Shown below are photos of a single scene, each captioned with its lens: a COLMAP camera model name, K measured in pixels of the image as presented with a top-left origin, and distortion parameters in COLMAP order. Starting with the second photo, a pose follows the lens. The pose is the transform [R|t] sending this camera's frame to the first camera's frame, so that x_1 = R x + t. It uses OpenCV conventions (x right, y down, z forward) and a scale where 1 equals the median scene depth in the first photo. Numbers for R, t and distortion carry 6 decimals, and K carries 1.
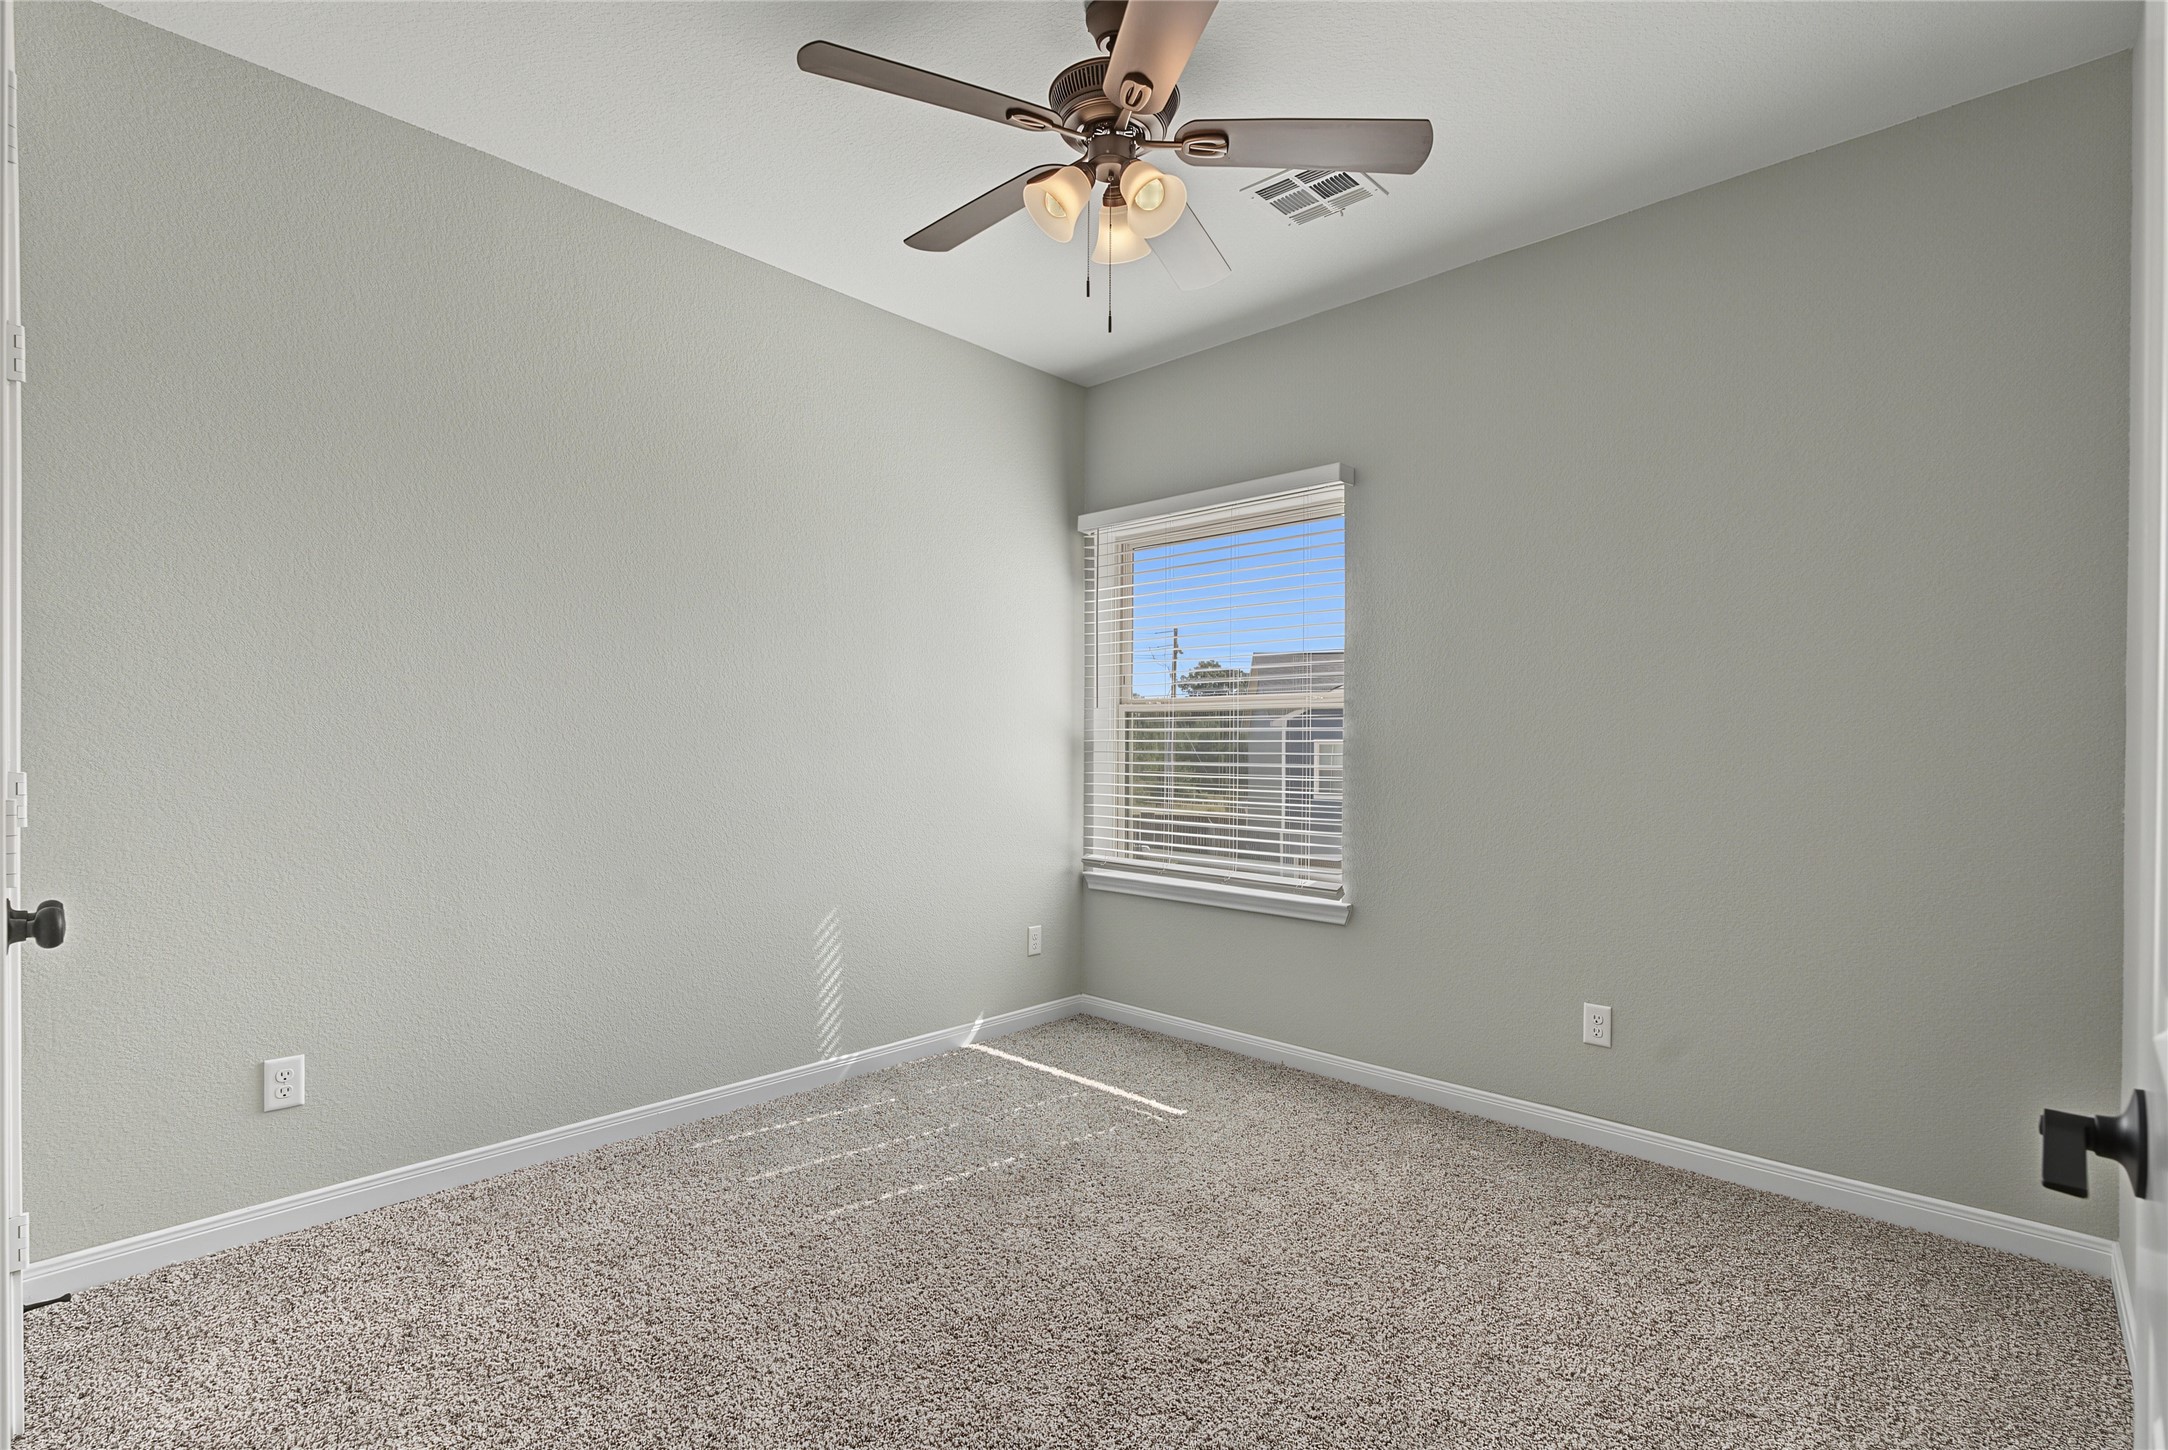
lens RADIAL K [[985.8, 0, 1082.1], [0, 985.8, 730.8], [0, 0, 1]] dist [0.000391, -0.000014]
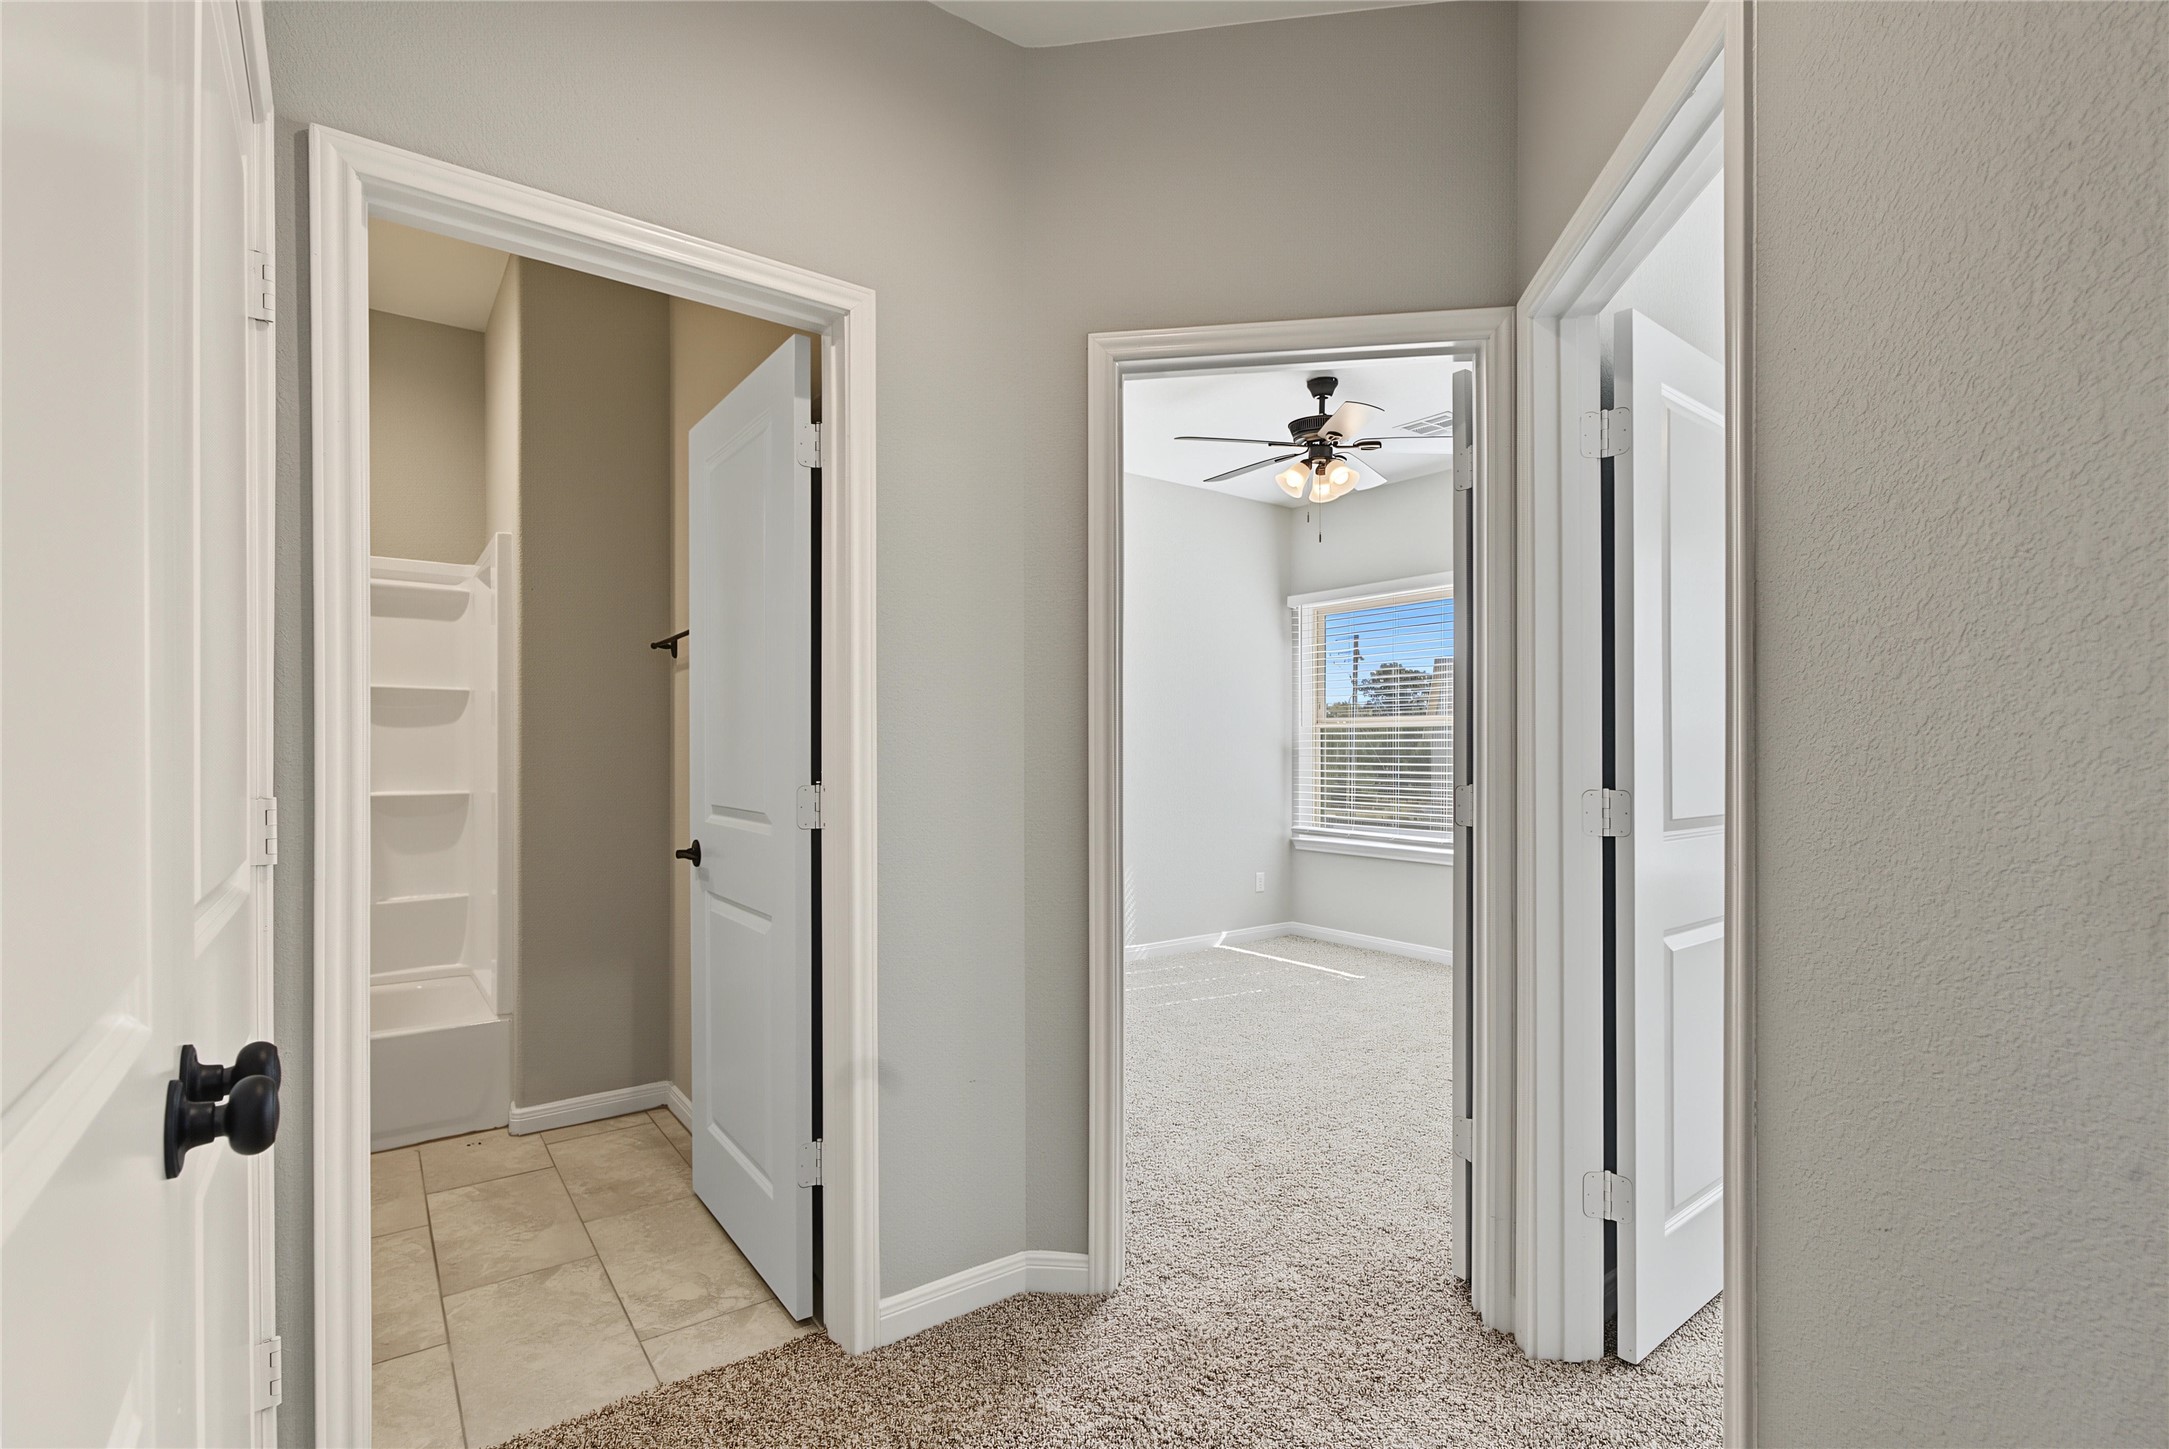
lens RADIAL K [[986.3, 0, 1091.4], [0, 986.3, 741.3], [0, 0, 1]] dist [0.000391, -0.000014]
pose [[0.985835, -0.007420, -0.167554, -0.046937], [0.008070, 0.999962, 0.003198, -0.007260], [0.167524, -0.004505, 0.985858, -0.507262]]
